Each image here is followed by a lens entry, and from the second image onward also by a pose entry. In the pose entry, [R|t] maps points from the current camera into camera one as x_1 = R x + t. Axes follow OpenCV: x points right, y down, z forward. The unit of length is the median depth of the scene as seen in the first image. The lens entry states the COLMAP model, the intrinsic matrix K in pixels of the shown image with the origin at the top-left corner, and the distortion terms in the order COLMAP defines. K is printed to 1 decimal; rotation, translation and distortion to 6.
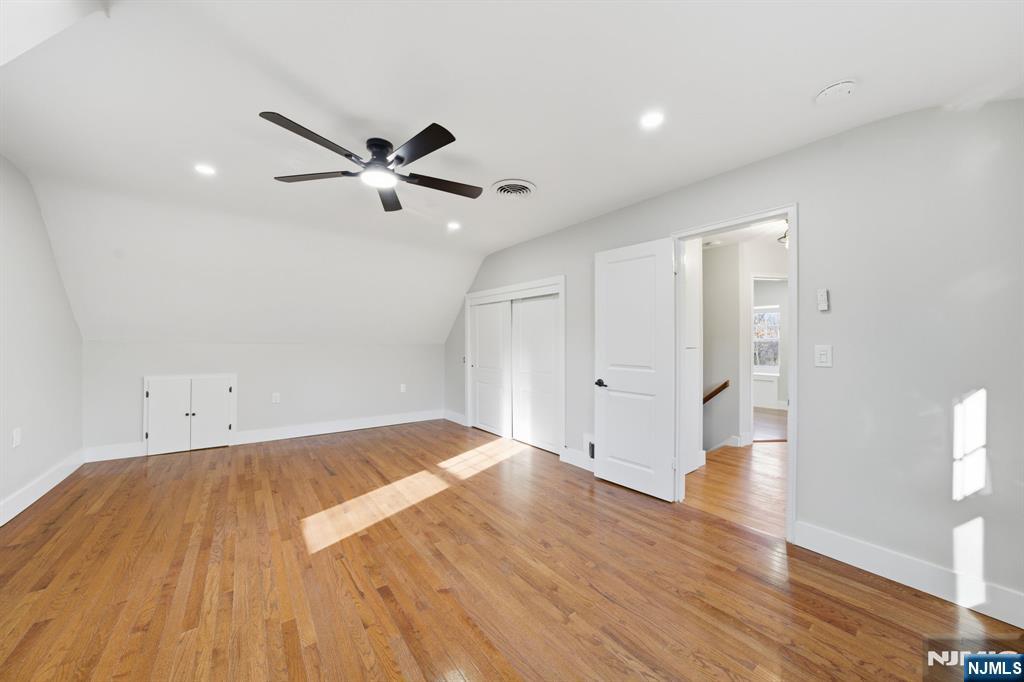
lens RADIAL K [[355.6, 0, 510.5], [0, 355.6, 343.7], [0, 0, 1]] dist [-0.023782, 0.004171]
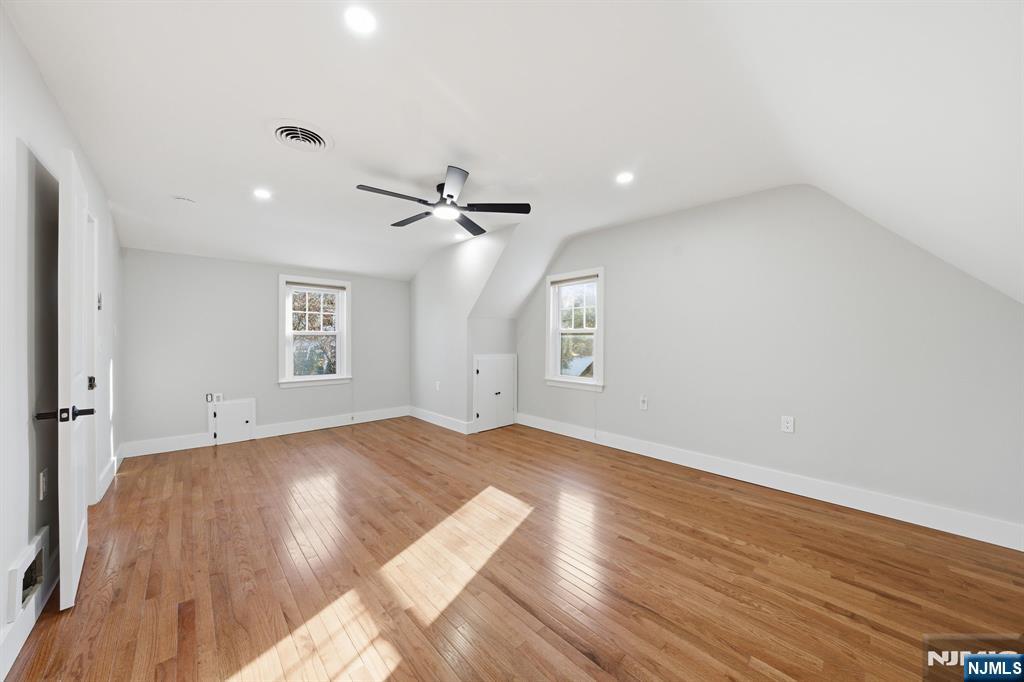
lens RADIAL K [[355.6, 0, 516.3], [0, 355.6, 338.9], [0, 0, 1]] dist [-0.023782, 0.004171]
pose [[-0.993246, -0.007144, -0.115809, -0.451906], [-0.007577, 0.999966, 0.003306, -0.003944], [0.115781, 0.004161, -0.993266, 2.200717]]
